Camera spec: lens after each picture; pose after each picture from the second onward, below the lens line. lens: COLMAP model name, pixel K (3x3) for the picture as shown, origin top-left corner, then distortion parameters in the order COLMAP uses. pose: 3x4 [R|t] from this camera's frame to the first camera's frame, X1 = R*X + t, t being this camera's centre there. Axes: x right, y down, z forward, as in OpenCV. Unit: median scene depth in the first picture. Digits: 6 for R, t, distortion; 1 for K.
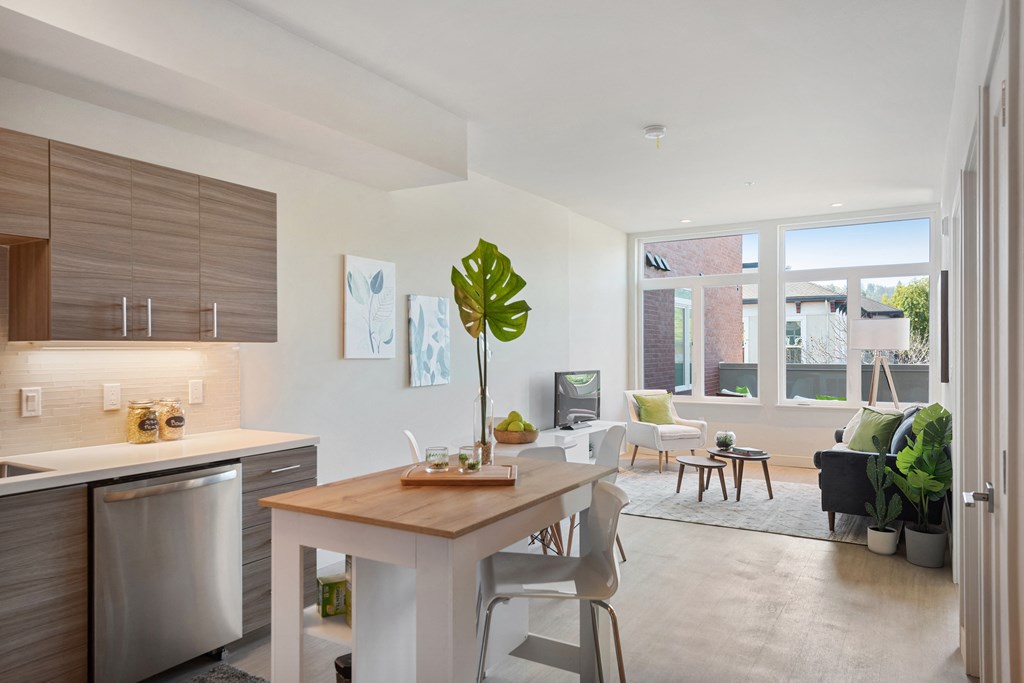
lens RADIAL K [[670.7, 0, 508.2], [0, 670.7, 344.8], [0, 0, 1]] dist [-0.002801, -0.002009]
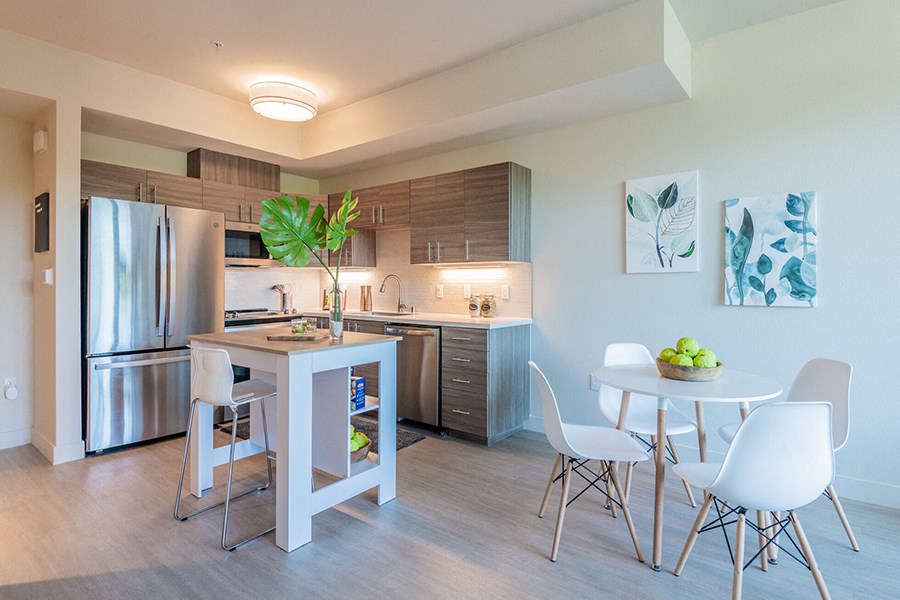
lens RADIAL K [[425.9, 0, 473.5], [0, 425.9, 300.8], [0, 0, 1]] dist [0.002602, -0.010144]
pose [[-0.066157, 0.049075, -0.996602, 0.647814], [0.008490, 0.998781, 0.048619, 0.040165], [0.997773, -0.005245, -0.066493, 1.029148]]
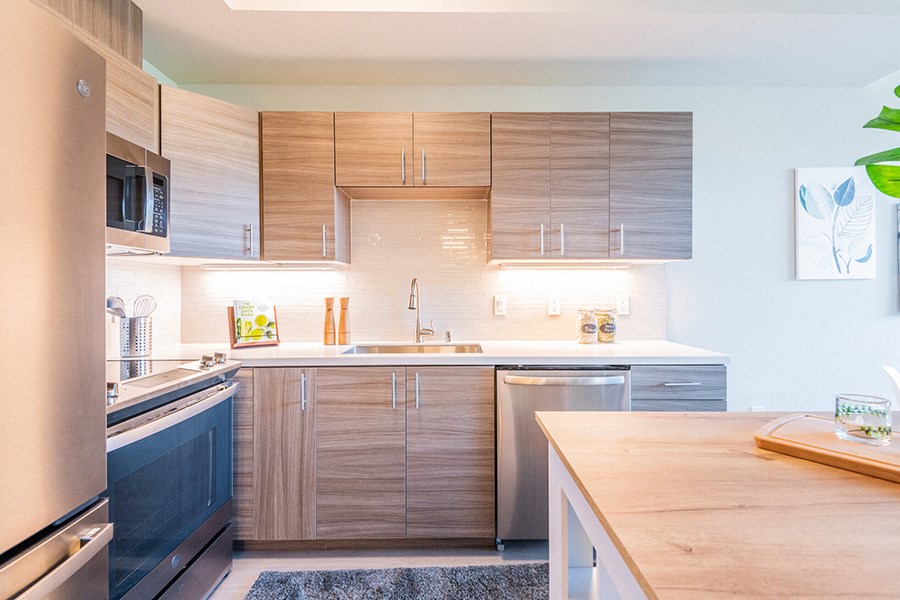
lens RADIAL K [[419.0, 0, 471.4], [0, 419.0, 296.9], [0, 0, 1]] dist [0.039030, -0.032654]
pose [[0.533502, 0.010387, -0.845735, 0.020722], [0.005351, 0.999863, 0.015655, 0.044356], [0.845782, -0.012877, 0.533373, 0.390950]]
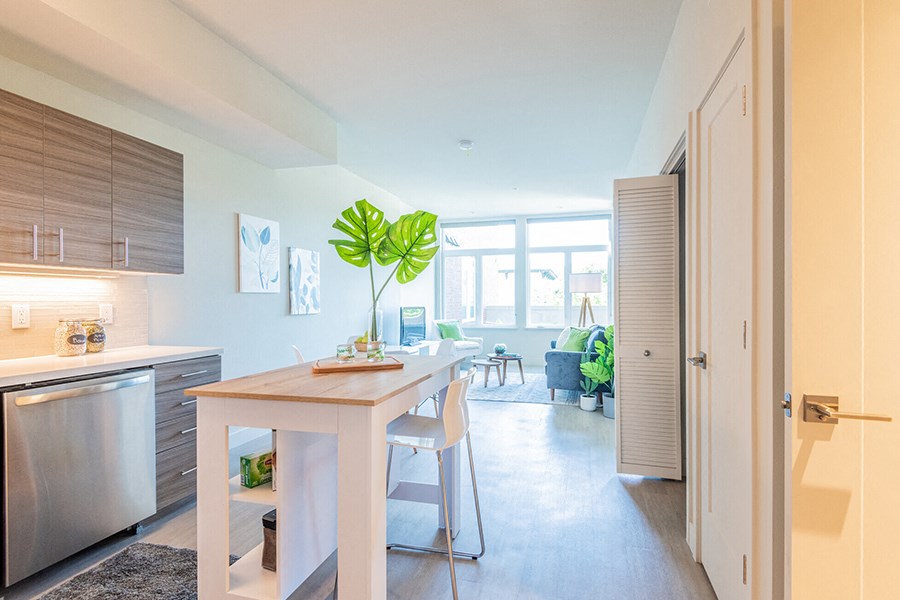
lens RADIAL K [[425.9, 0, 473.5], [0, 425.9, 300.8], [0, 0, 1]] dist [0.002602, -0.010144]
pose [[0.956002, 0.000564, 0.293359, -0.065436], [-0.002043, 0.999987, 0.004737, 0.042899], [-0.293353, -0.005128, 0.955991, 0.090437]]
